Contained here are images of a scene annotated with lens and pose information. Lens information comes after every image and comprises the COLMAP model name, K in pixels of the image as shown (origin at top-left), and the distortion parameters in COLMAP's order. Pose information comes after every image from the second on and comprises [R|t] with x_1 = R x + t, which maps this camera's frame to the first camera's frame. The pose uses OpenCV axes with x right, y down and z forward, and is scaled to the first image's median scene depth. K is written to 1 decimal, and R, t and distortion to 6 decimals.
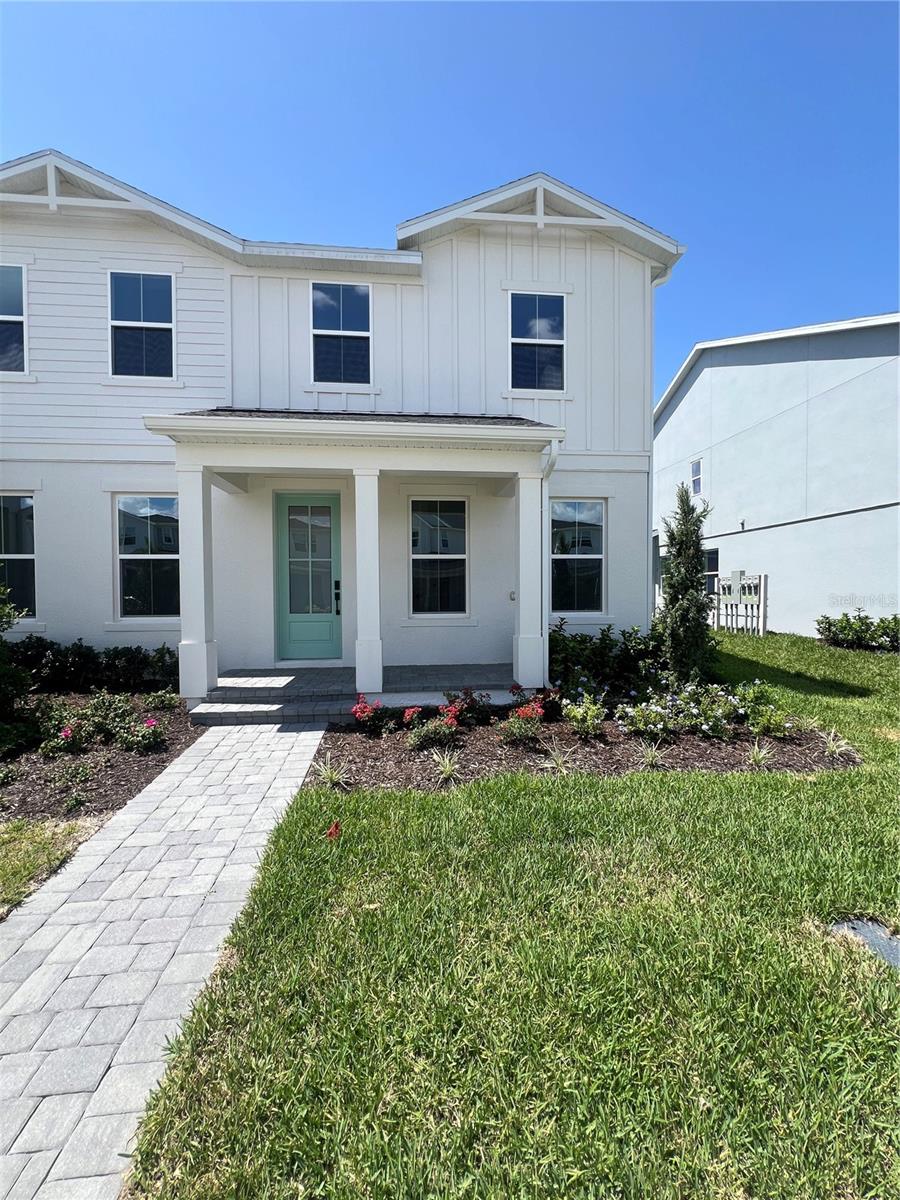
lens RADIAL K [[479.1, 0, 450.0], [0, 479.1, 600.0], [0, 0, 1]] dist [-0.000435, -0.000078]
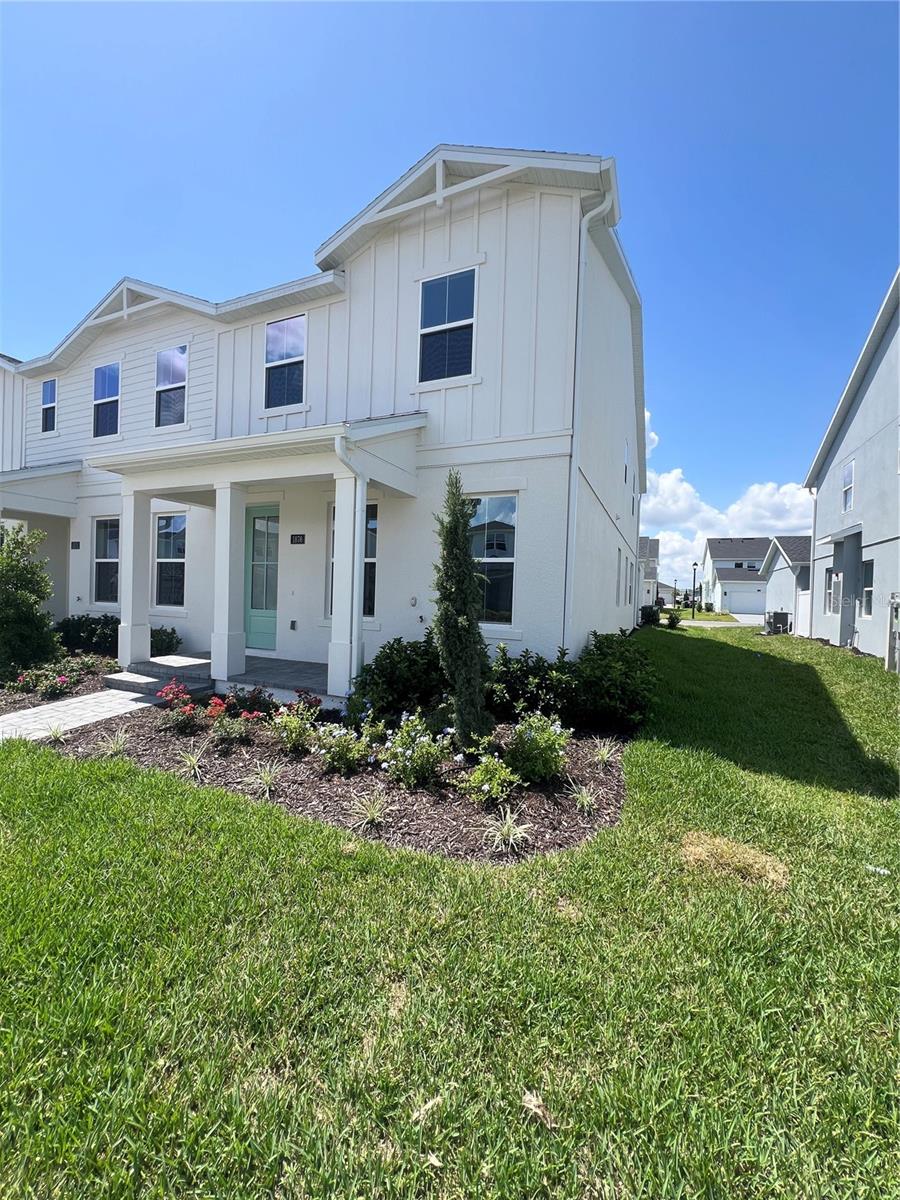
lens RADIAL K [[479.1, 0, 450.0], [0, 479.1, 600.0], [0, 0, 1]] dist [-0.000435, -0.000078]
pose [[0.871543, 0.039925, -0.488692, 0.689098], [-0.044636, 0.999001, 0.002012, -0.018117], [0.488284, 0.020059, 0.872454, 0.220735]]
